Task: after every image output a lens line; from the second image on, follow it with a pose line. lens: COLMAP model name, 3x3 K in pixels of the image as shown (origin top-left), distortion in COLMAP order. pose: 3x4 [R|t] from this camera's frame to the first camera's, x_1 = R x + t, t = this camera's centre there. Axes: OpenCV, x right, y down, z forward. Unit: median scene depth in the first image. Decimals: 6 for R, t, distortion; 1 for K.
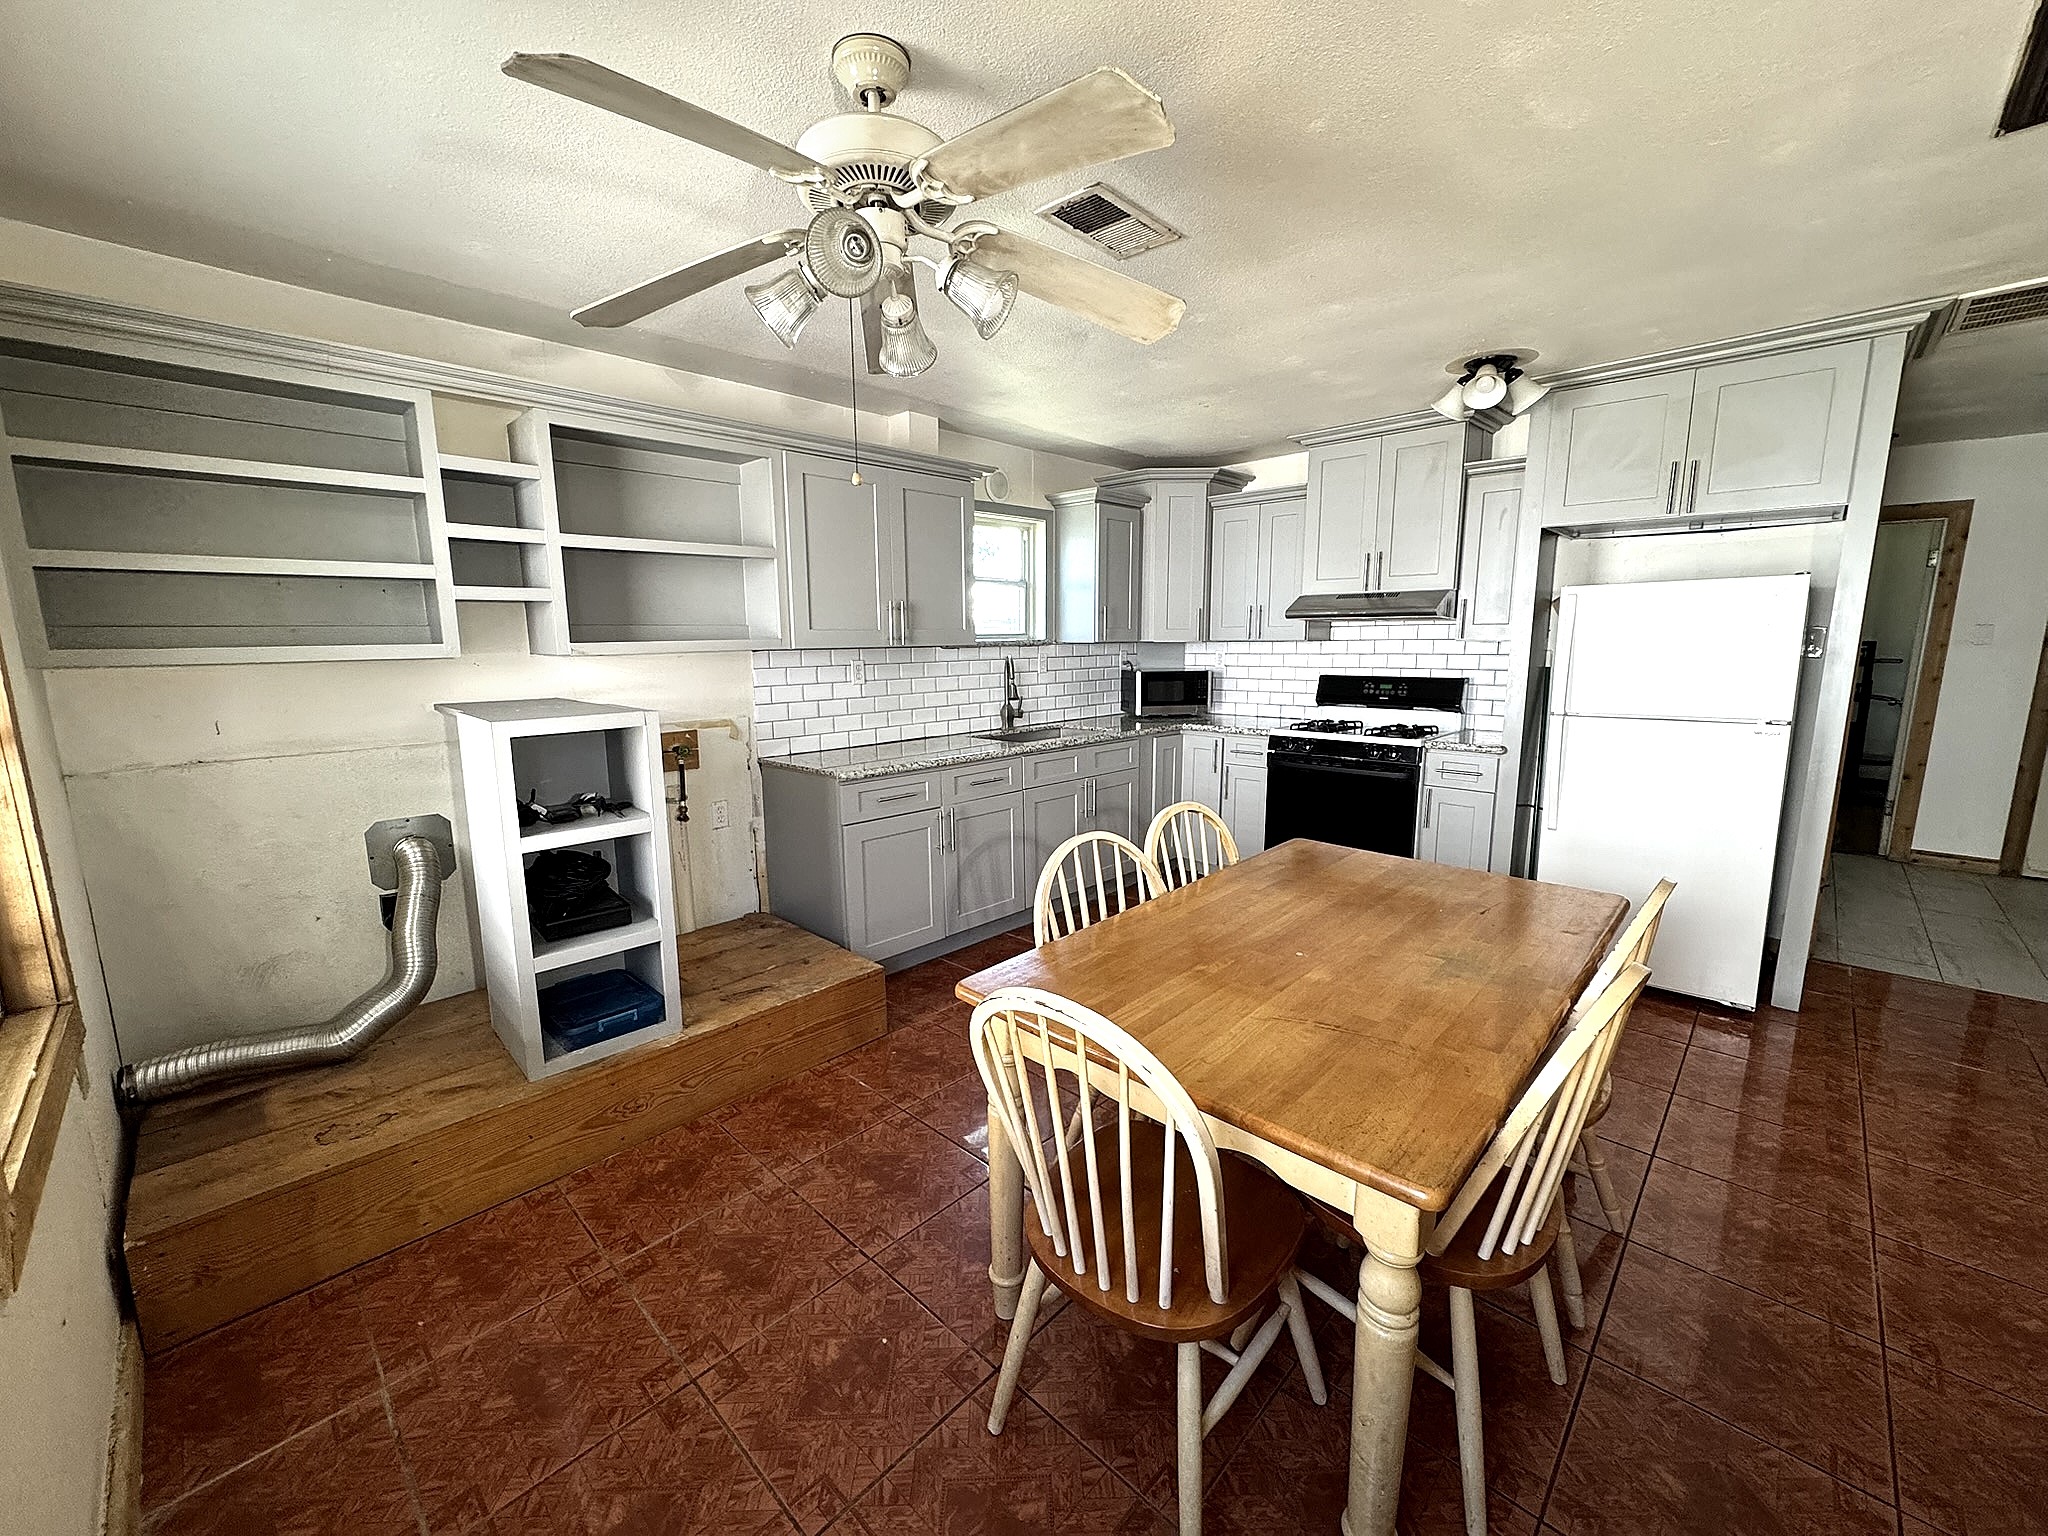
lens RADIAL K [[812.6, 0, 1022.4], [0, 812.6, 764.7], [0, 0, 1]] dist [-0.002223, 0.000089]
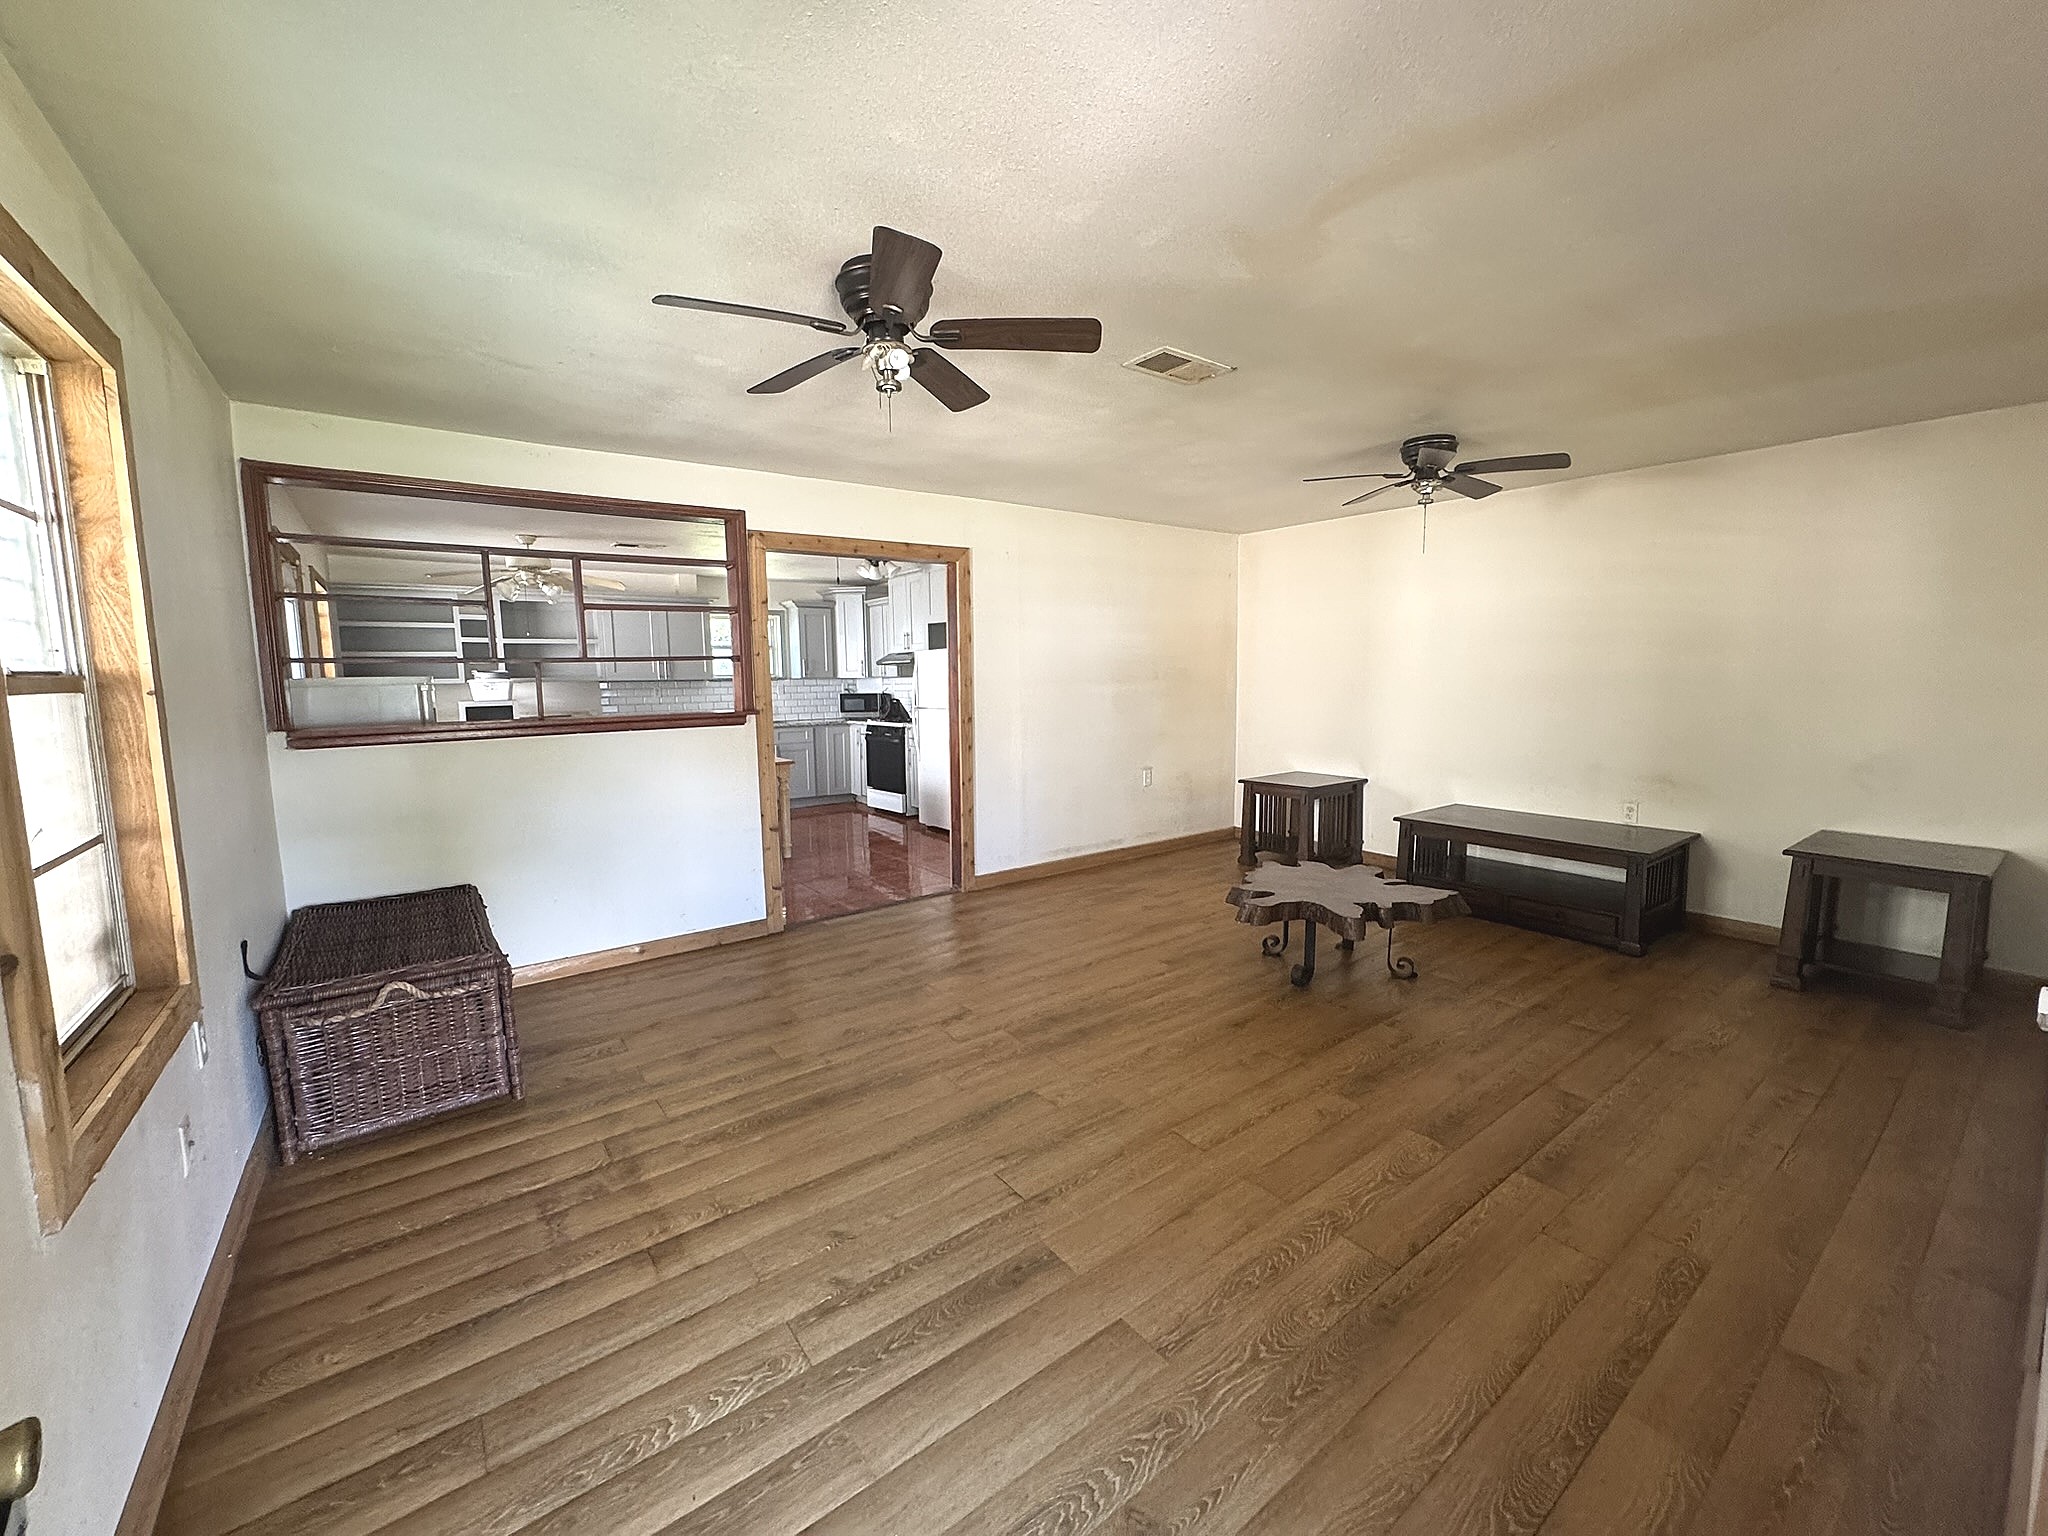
lens RADIAL K [[812.6, 0, 1022.4], [0, 812.6, 764.7], [0, 0, 1]] dist [-0.002223, 0.000089]
pose [[0.986026, 0.012807, -0.166097, 0.981866], [-0.021183, 0.998586, -0.048760, 0.145147], [0.165237, 0.051598, 0.984903, -0.845707]]
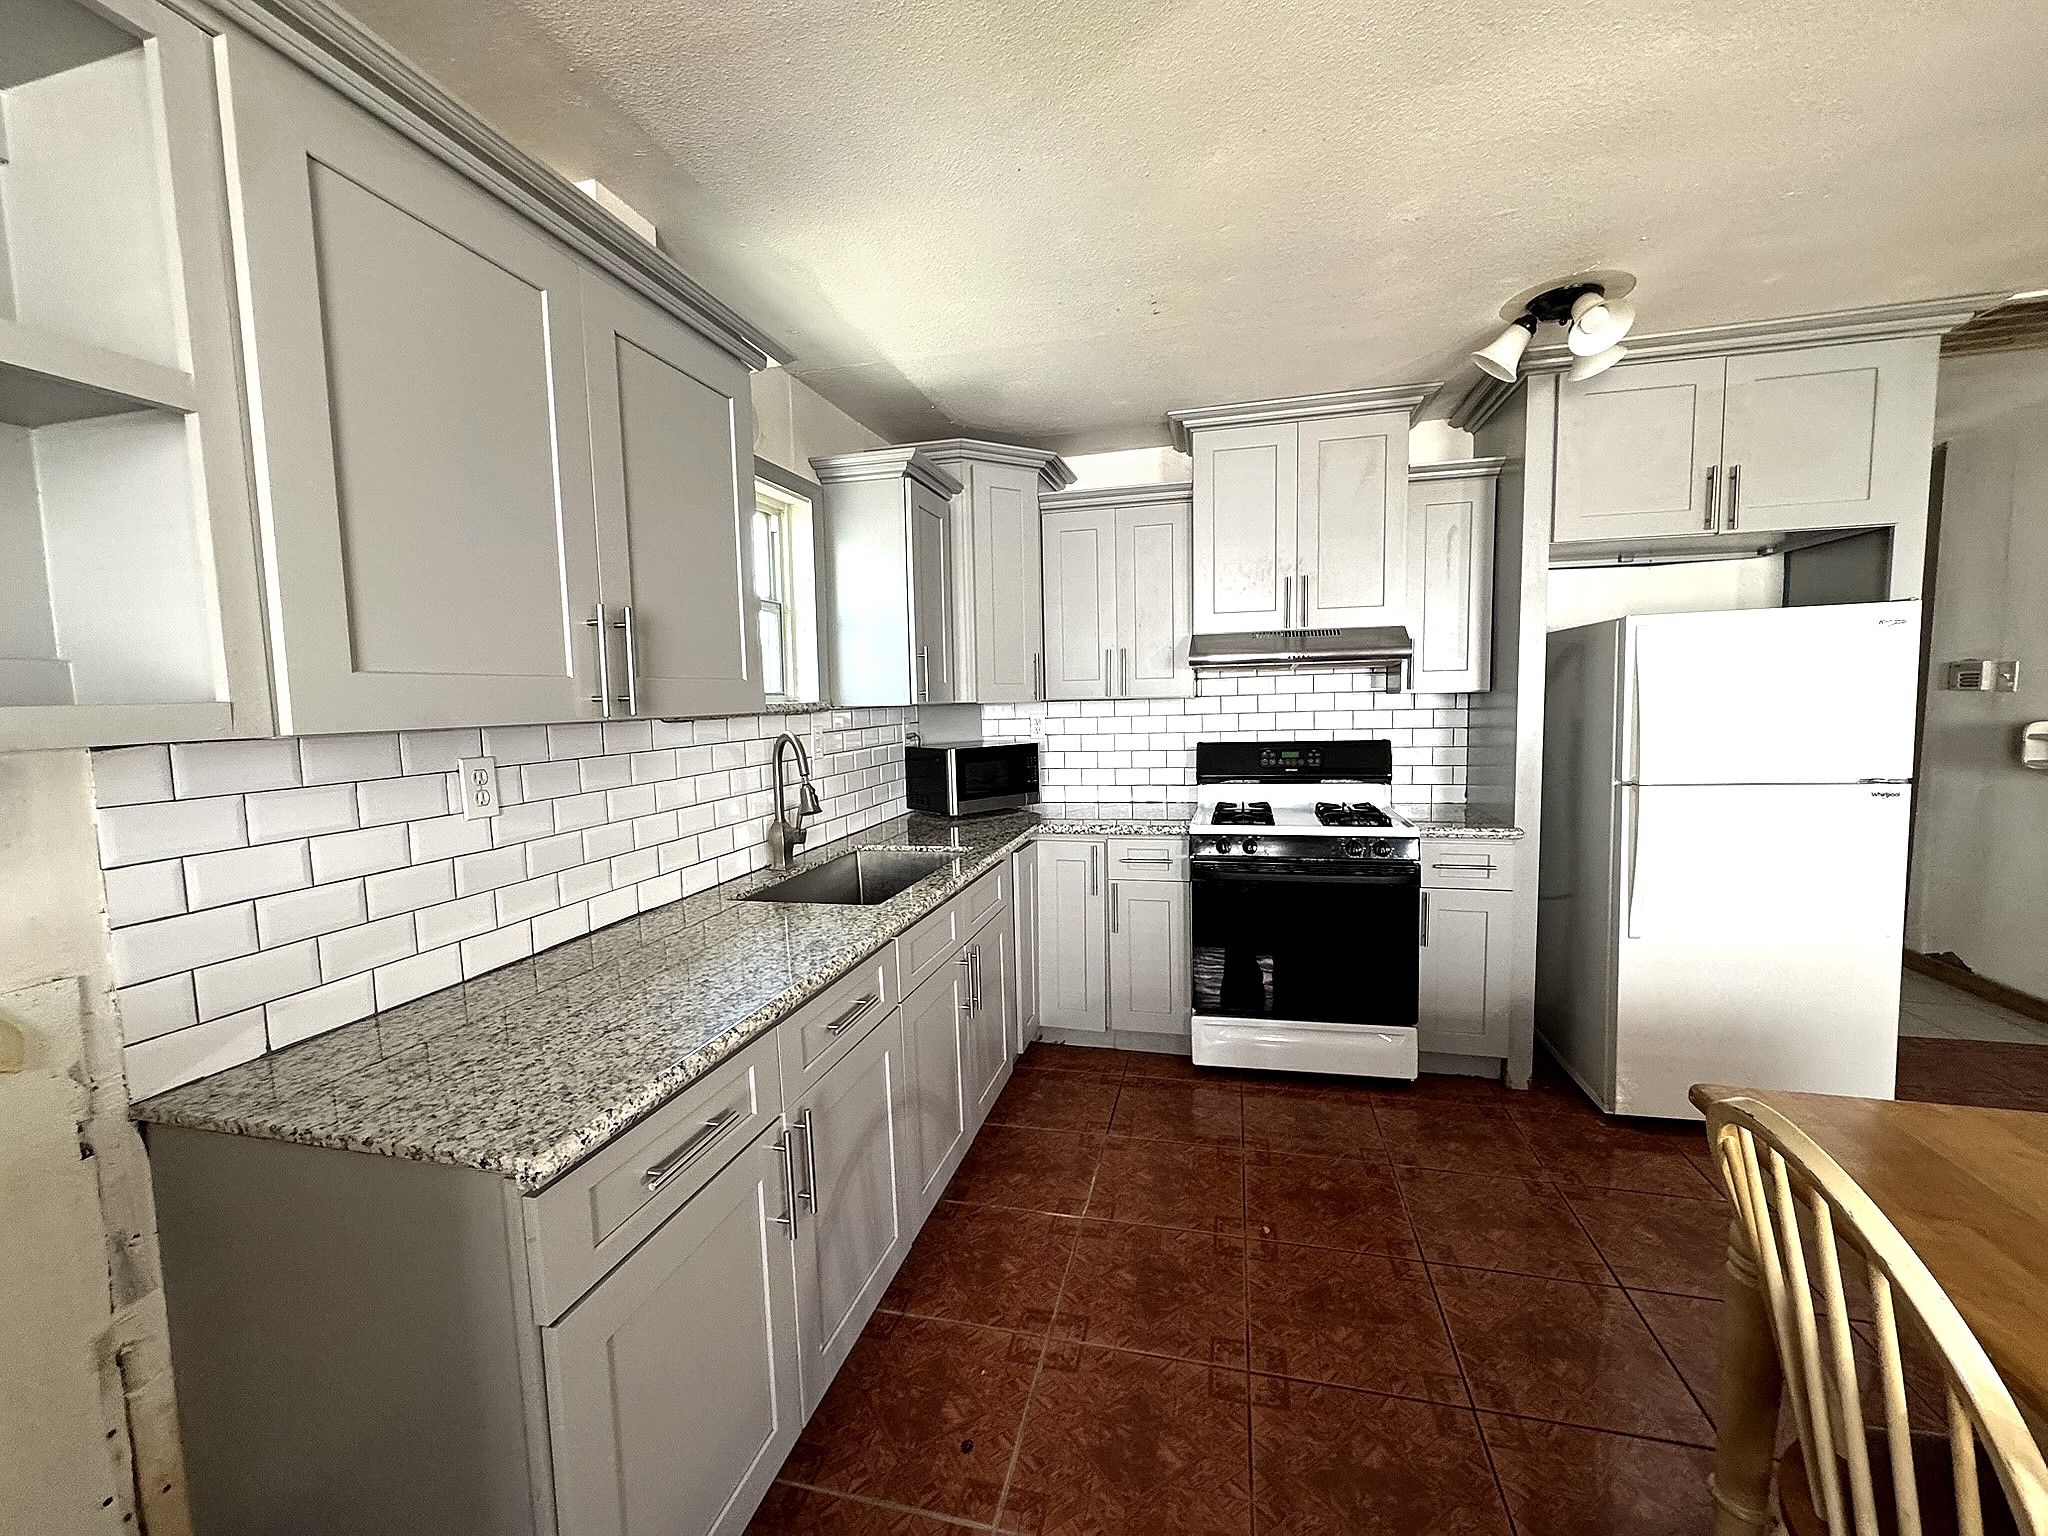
lens RADIAL K [[812.6, 0, 1022.4], [0, 812.6, 764.7], [0, 0, 1]] dist [-0.002223, 0.000089]
pose [[0.866356, -0.055313, 0.496355, -0.148211], [0.095582, 0.993840, -0.056082, -0.067894], [-0.490196, 0.096029, 0.866306, 0.463147]]
